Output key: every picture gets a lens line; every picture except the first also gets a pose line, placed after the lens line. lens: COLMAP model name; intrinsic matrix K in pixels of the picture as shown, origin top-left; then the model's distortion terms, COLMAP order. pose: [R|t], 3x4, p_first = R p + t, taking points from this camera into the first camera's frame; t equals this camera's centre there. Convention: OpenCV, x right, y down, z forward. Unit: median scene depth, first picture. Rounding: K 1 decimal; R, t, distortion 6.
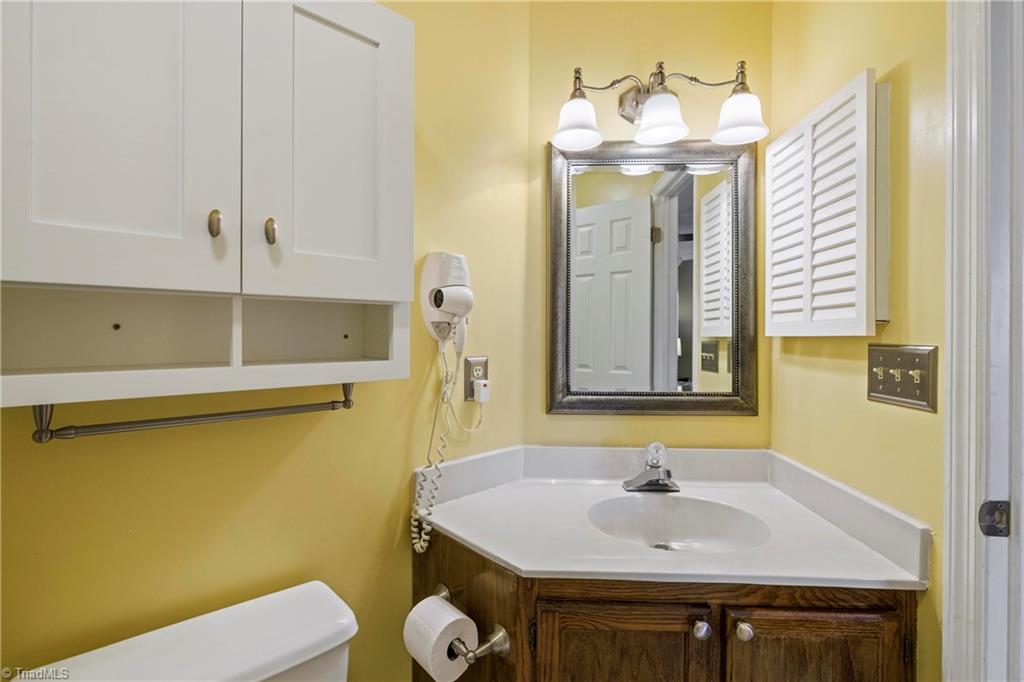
lens RADIAL K [[455.9, 0, 507.9], [0, 455.9, 342.8], [0, 0, 1]] dist [-0.009635, 0.000164]
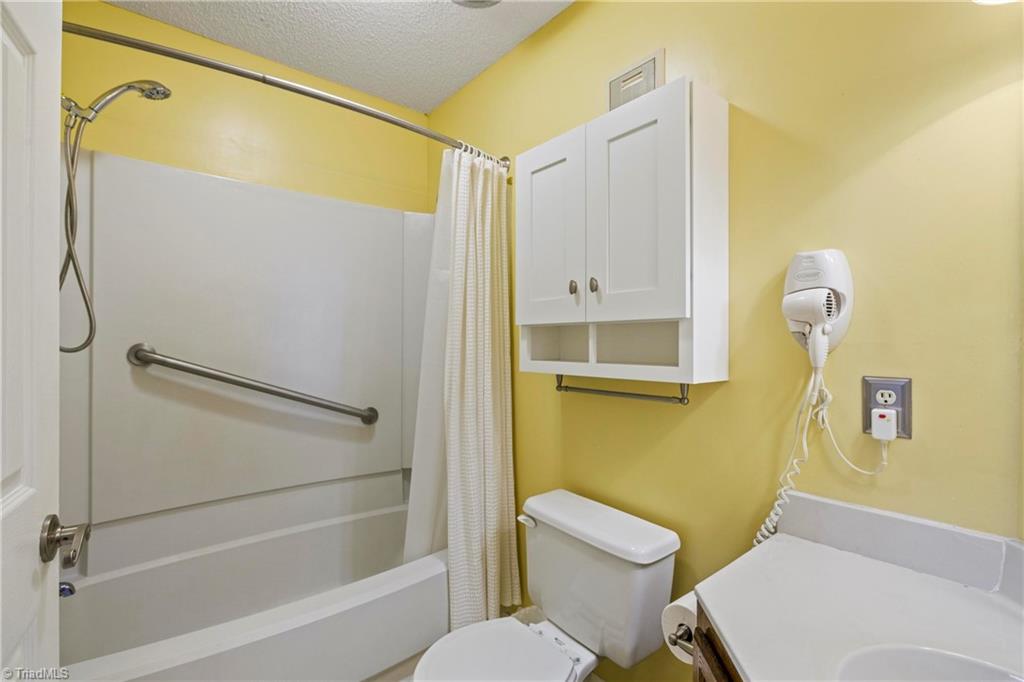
lens RADIAL K [[455.9, 0, 507.9], [0, 455.9, 342.8], [0, 0, 1]] dist [-0.009635, 0.000164]
pose [[-0.018211, 0.013756, -0.999740, 1.143426], [-0.013281, 0.999814, 0.013999, -0.045981], [0.999746, 0.013533, -0.018025, 0.686658]]
